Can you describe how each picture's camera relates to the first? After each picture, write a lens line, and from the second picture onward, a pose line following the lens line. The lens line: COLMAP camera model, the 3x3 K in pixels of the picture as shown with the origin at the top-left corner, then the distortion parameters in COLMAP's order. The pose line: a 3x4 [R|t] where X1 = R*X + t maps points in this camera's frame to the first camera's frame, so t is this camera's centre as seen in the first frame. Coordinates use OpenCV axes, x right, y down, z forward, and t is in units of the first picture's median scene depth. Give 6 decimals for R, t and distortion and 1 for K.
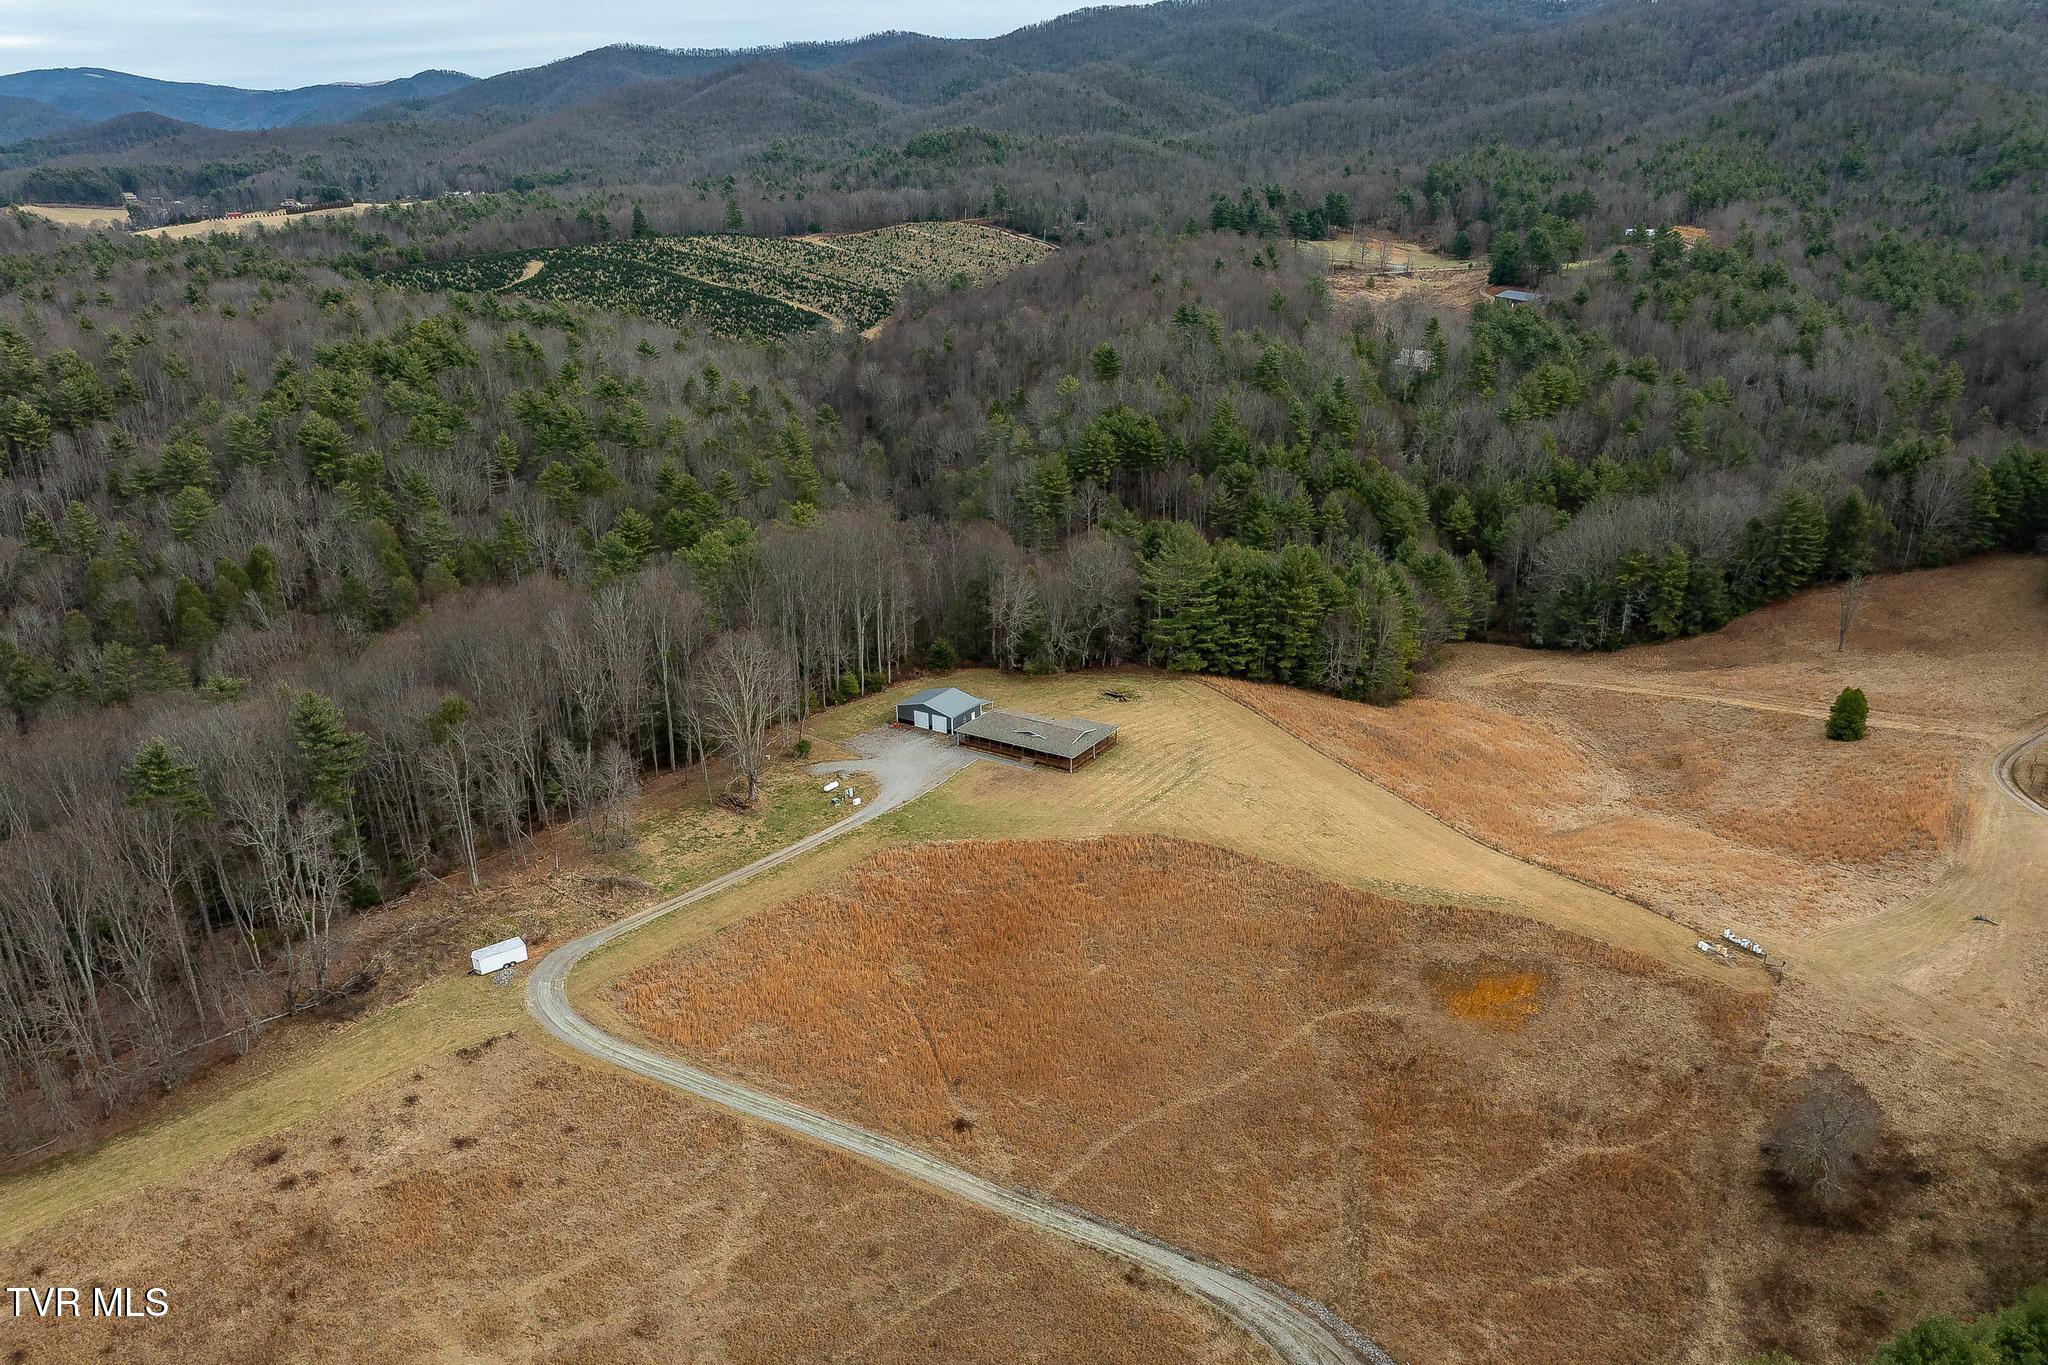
lens RADIAL K [[1461.9, 0, 1038.3], [0, 1461.9, 737.6], [0, 0, 1]] dist [-0.046438, 0.010918]
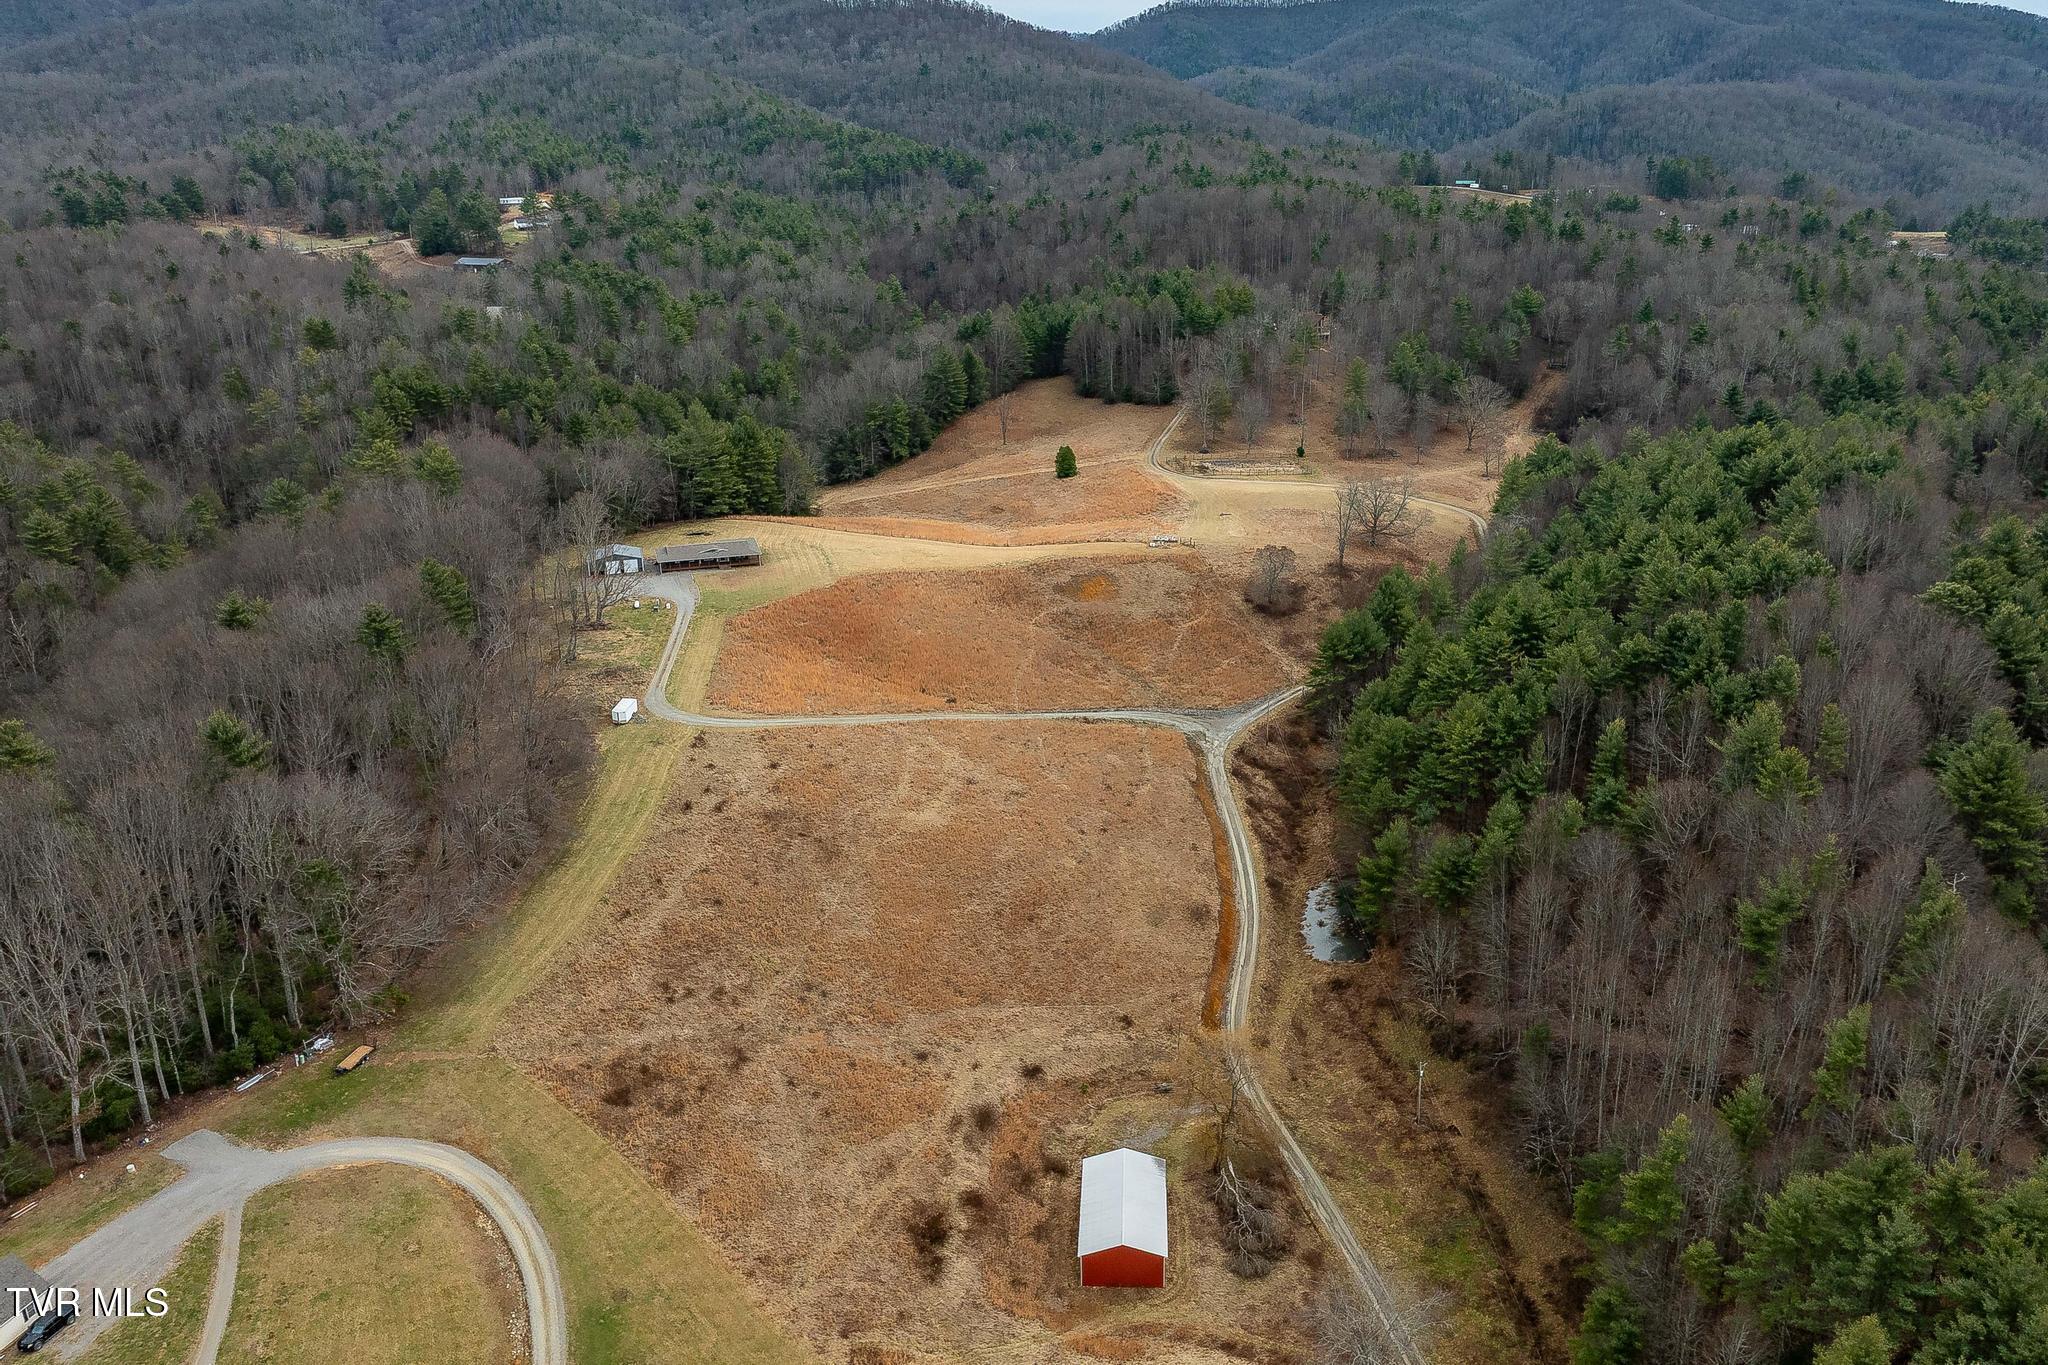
lens RADIAL K [[1596.4, 0, 1129.2], [0, 1596.4, 659.2], [0, 0, 1]] dist [-0.037128, 0.000653]
pose [[0.629457, -0.244390, 0.737603, -0.419951], [0.287135, 0.955221, 0.071458, 0.047348], [-0.722037, 0.166812, 0.671443, -0.133980]]
